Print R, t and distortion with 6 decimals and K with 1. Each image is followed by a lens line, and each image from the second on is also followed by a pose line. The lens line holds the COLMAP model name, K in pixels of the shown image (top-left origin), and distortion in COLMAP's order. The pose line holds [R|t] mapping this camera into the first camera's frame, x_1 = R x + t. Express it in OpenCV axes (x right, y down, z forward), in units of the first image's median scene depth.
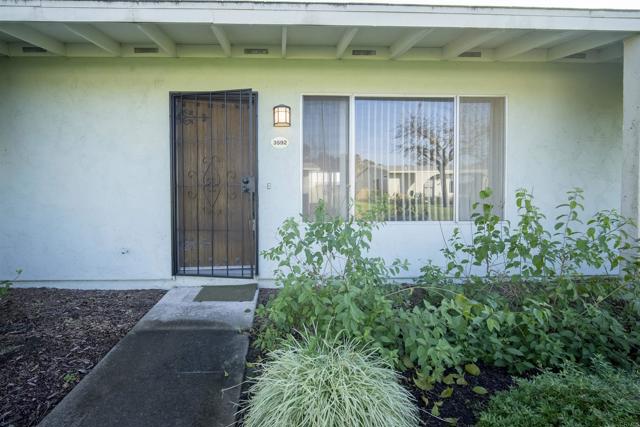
lens RADIAL K [[294.2, 0, 290.4], [0, 294.2, 204.4], [0, 0, 1]] dist [-0.002139, -0.000151]
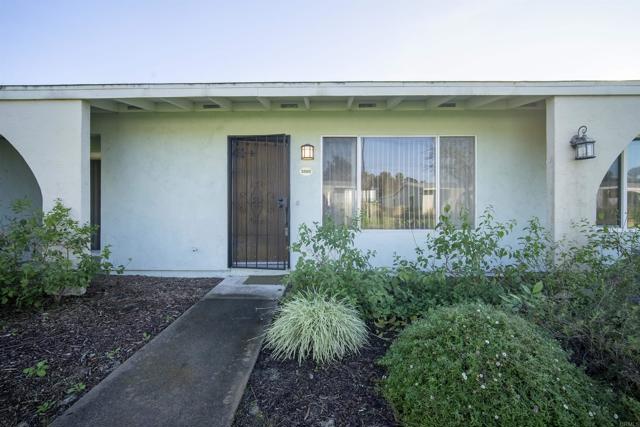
lens RADIAL K [[284.2, 0, 320.0], [0, 284.2, 213.5], [0, 0, 1]] dist [0.000117, 0.000143]
pose [[0.998292, 0.003306, -0.058333, 0.109040], [-0.004656, 0.999724, -0.023021, 0.016082], [0.058241, 0.023253, 0.998032, -0.319175]]
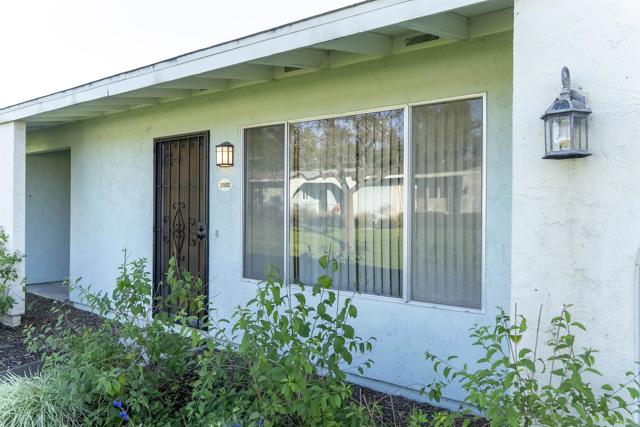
lens RADIAL K [[504.3, 0, 320.0], [0, 504.3, 213.5], [0, 0, 1]] dist [0.012610, -0.000496]
pose [[0.759711, 0.015349, -0.650079, 1.186732], [-0.029687, 0.999498, -0.011094, -0.118809], [0.649583, 0.027727, 0.759785, 0.040585]]
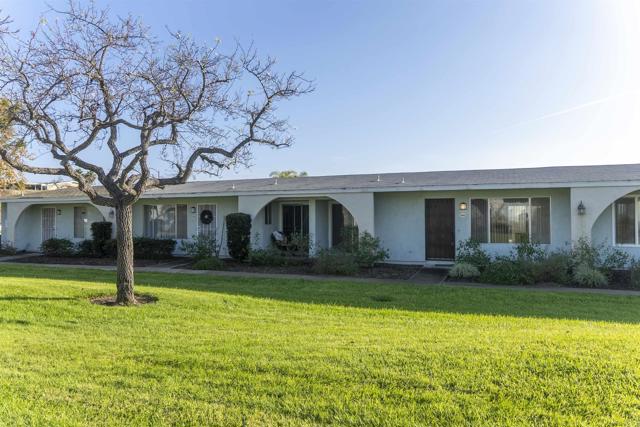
lens RADIAL K [[504.3, 0, 320.0], [0, 504.3, 213.5], [0, 0, 1]] dist [0.012610, -0.000496]
pose [[0.915443, -0.006226, -0.402400, 0.687520], [-0.009615, 0.999257, -0.037335, -0.031846], [0.402333, 0.038047, 0.914702, -4.160720]]
